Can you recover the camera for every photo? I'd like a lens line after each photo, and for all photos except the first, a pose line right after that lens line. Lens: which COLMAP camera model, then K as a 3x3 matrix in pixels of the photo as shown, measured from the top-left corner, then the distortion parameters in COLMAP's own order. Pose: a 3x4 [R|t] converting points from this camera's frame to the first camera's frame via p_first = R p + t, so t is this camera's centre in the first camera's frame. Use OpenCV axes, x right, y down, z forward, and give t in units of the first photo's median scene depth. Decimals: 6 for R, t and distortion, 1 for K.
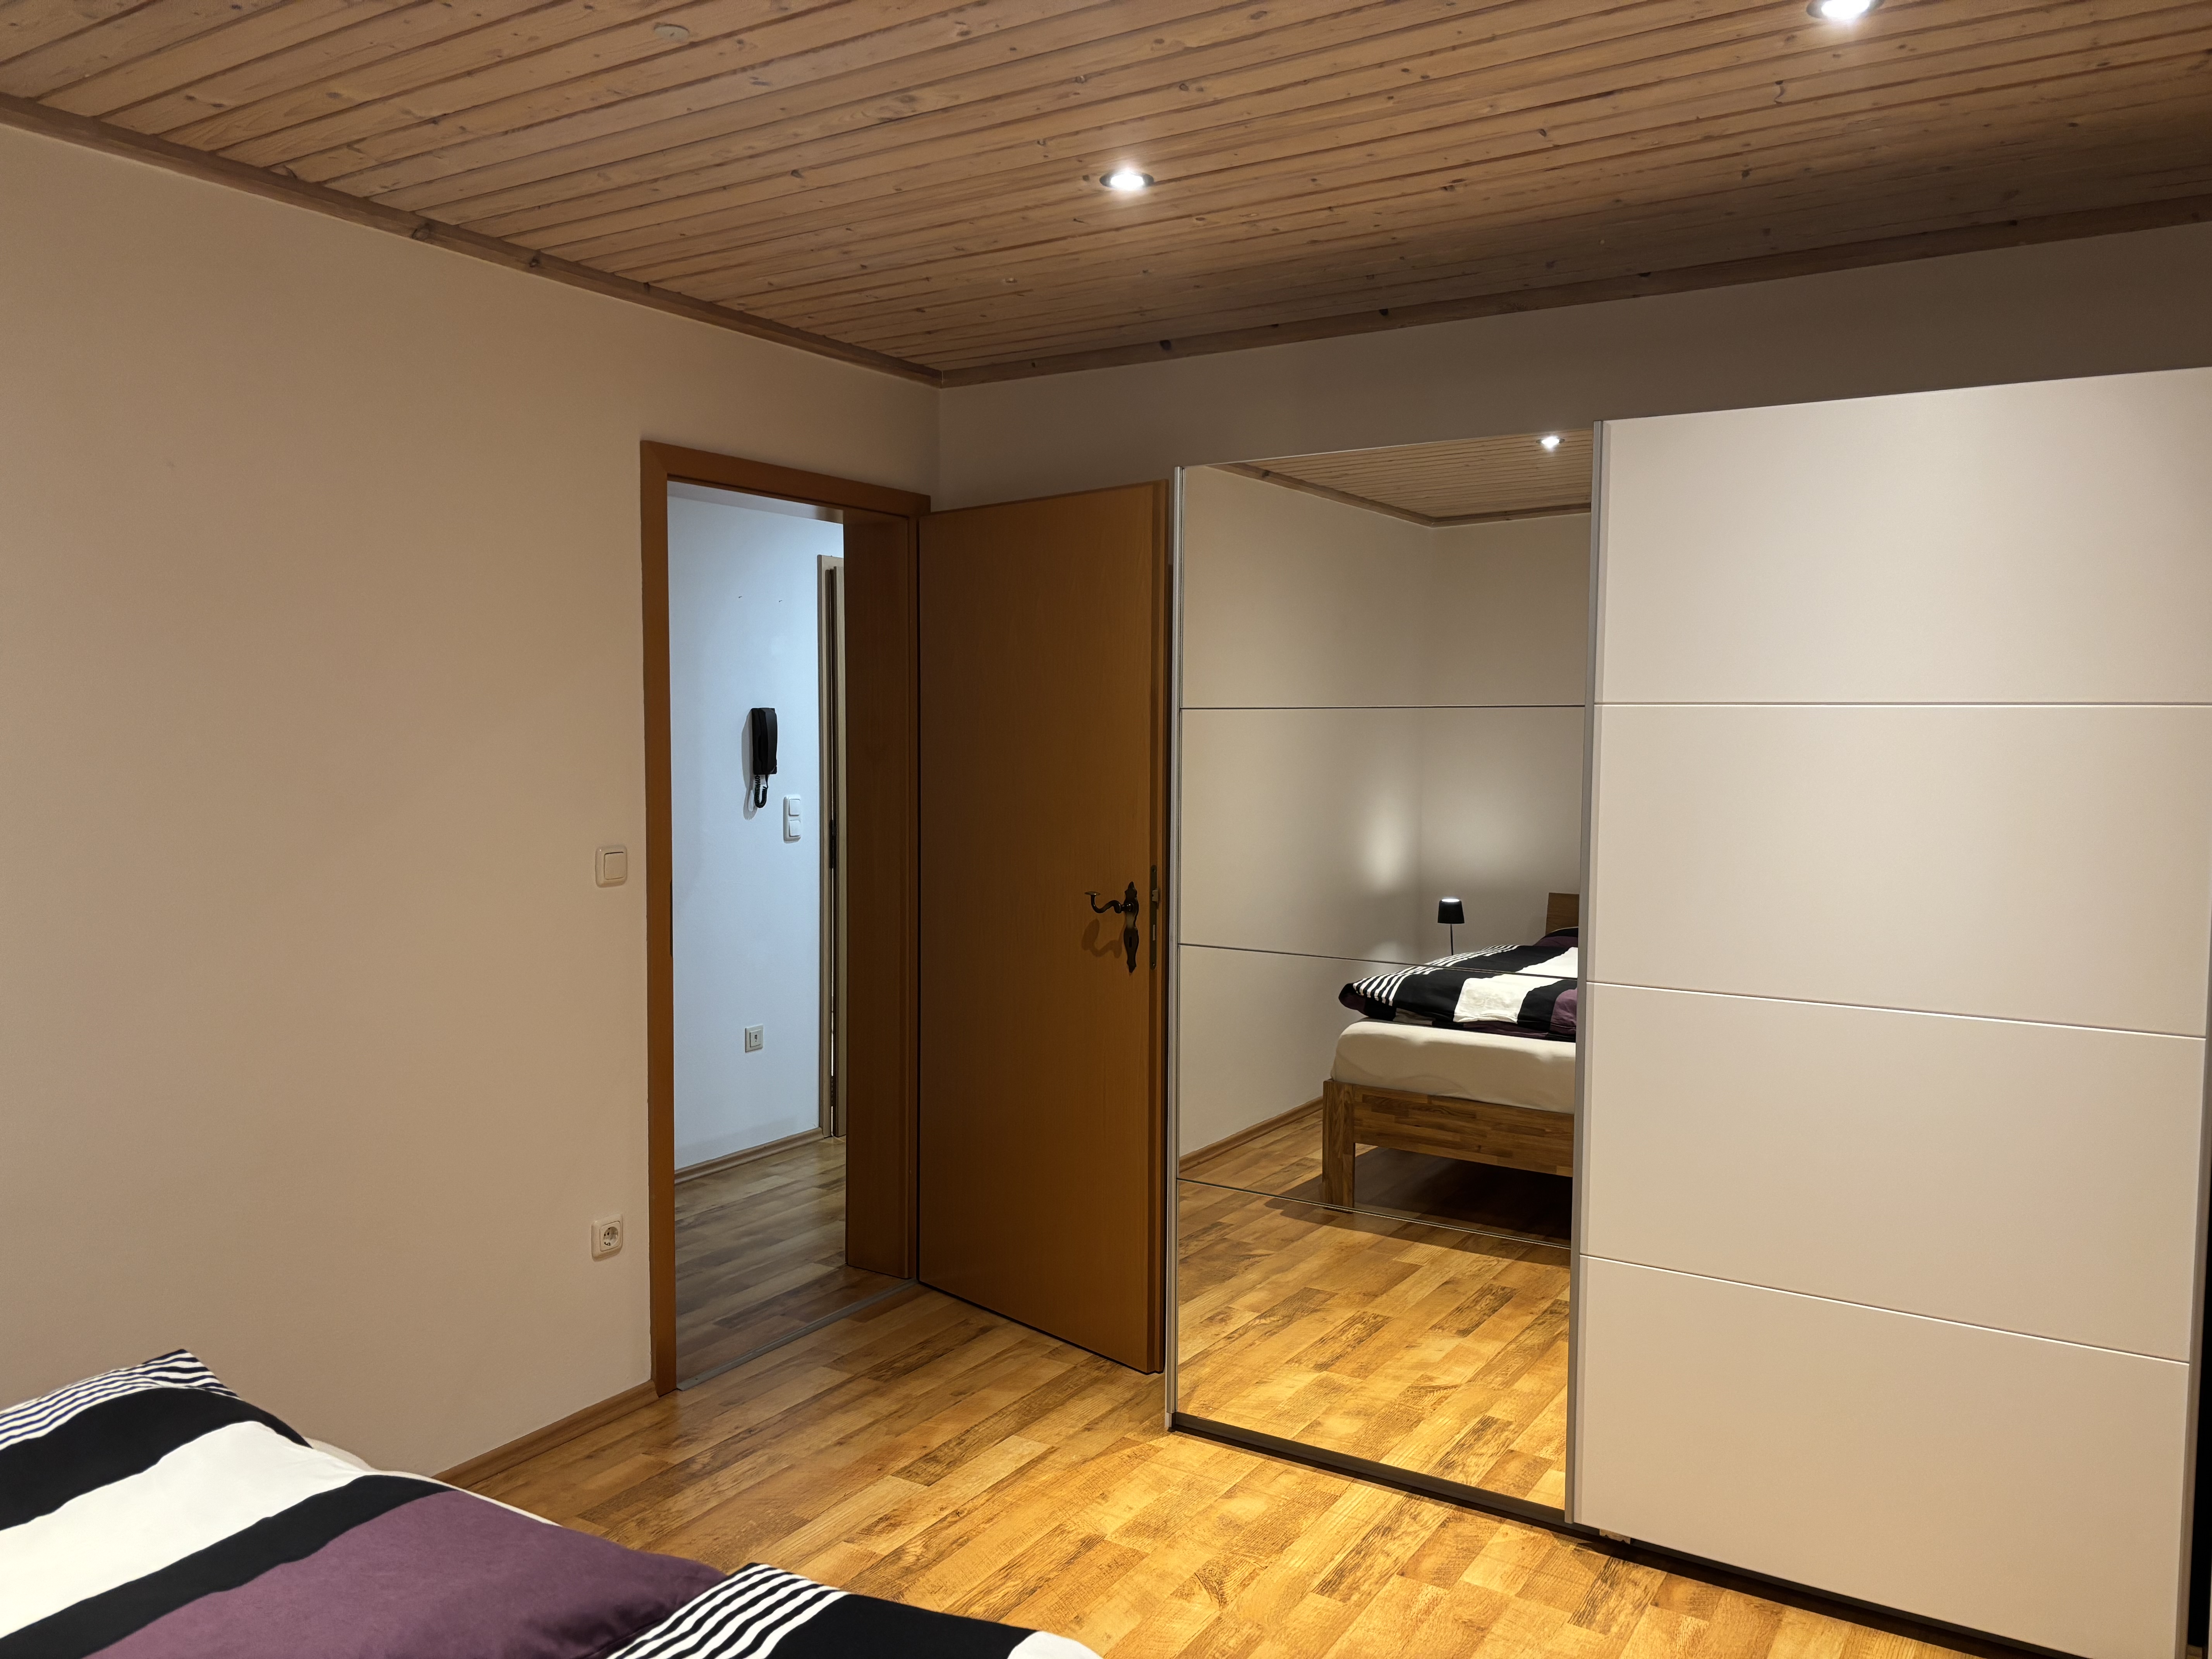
lens RADIAL K [[1687.4, 0, 1106.0], [0, 1687.4, 829.5], [0, 0, 1]] dist [0.006367, -0.017138]
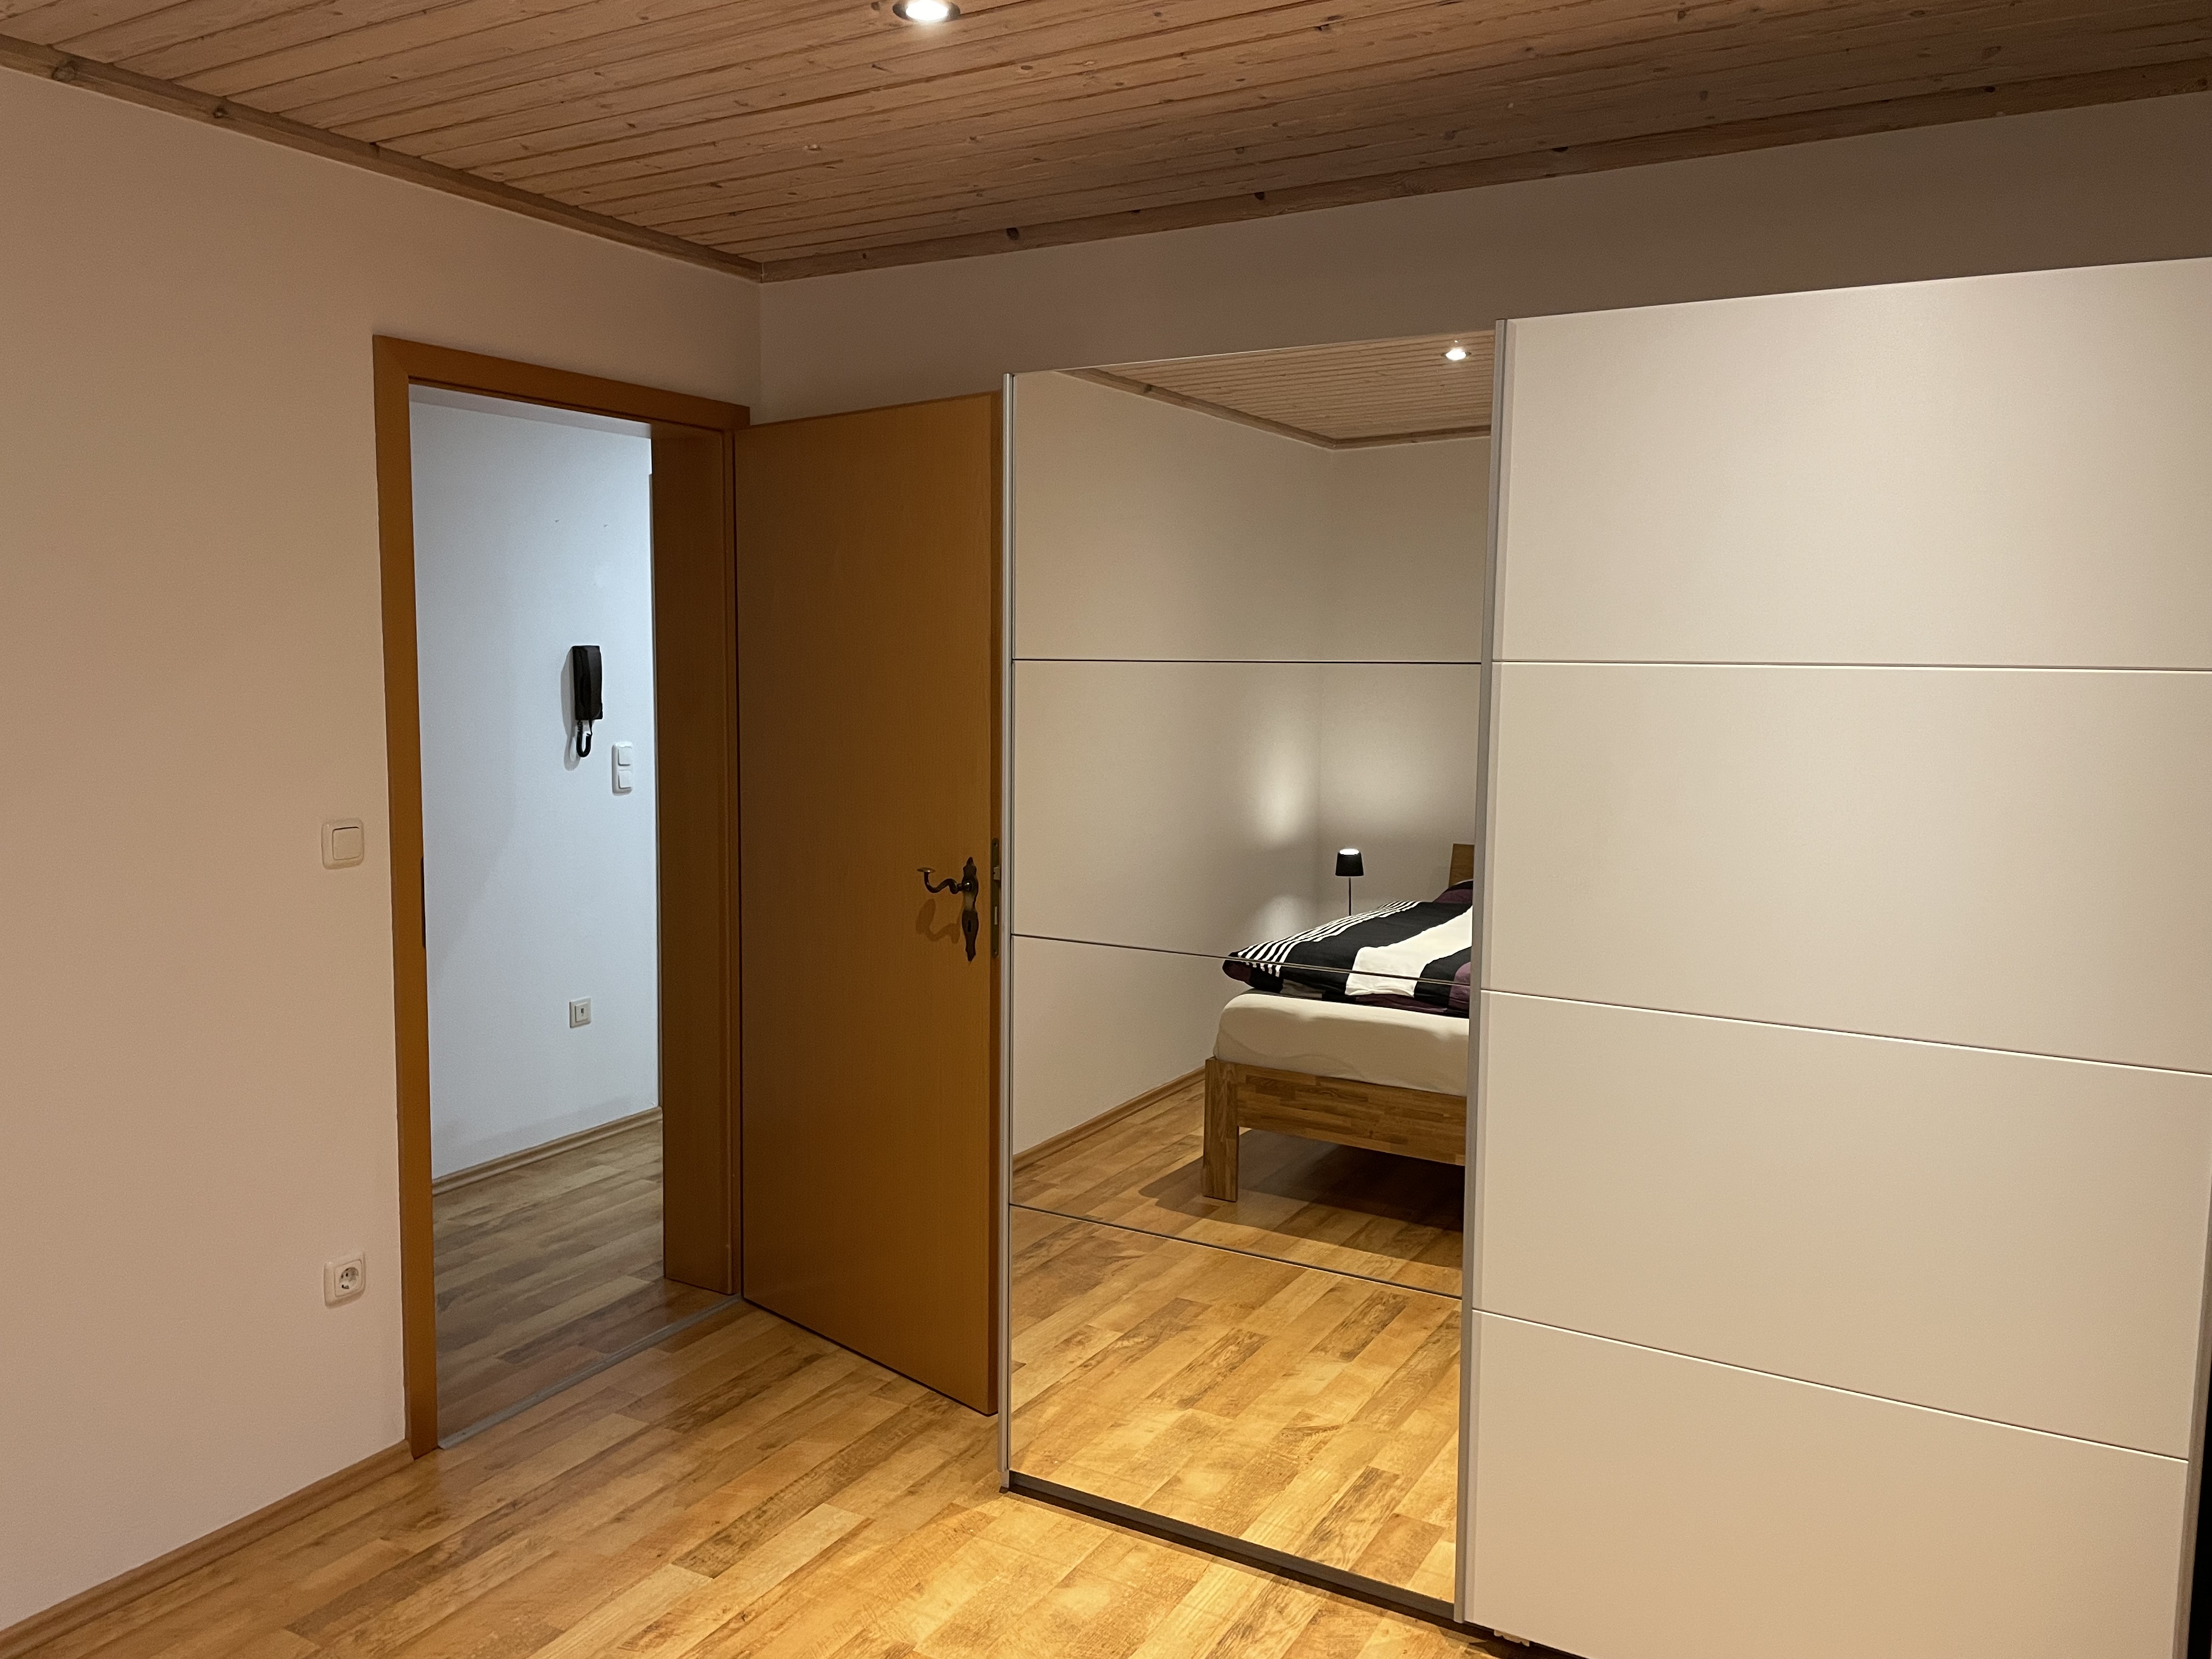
lens RADIAL K [[1693.3, 0, 1089.2], [0, 1693.3, 810.7], [0, 0, 1]] dist [0.067520, -0.106682]
pose [[0.999196, -0.001303, 0.040064, 0.042675], [-0.000010, 0.999464, 0.032749, -0.021411], [-0.040085, -0.032723, 0.998660, 0.125573]]
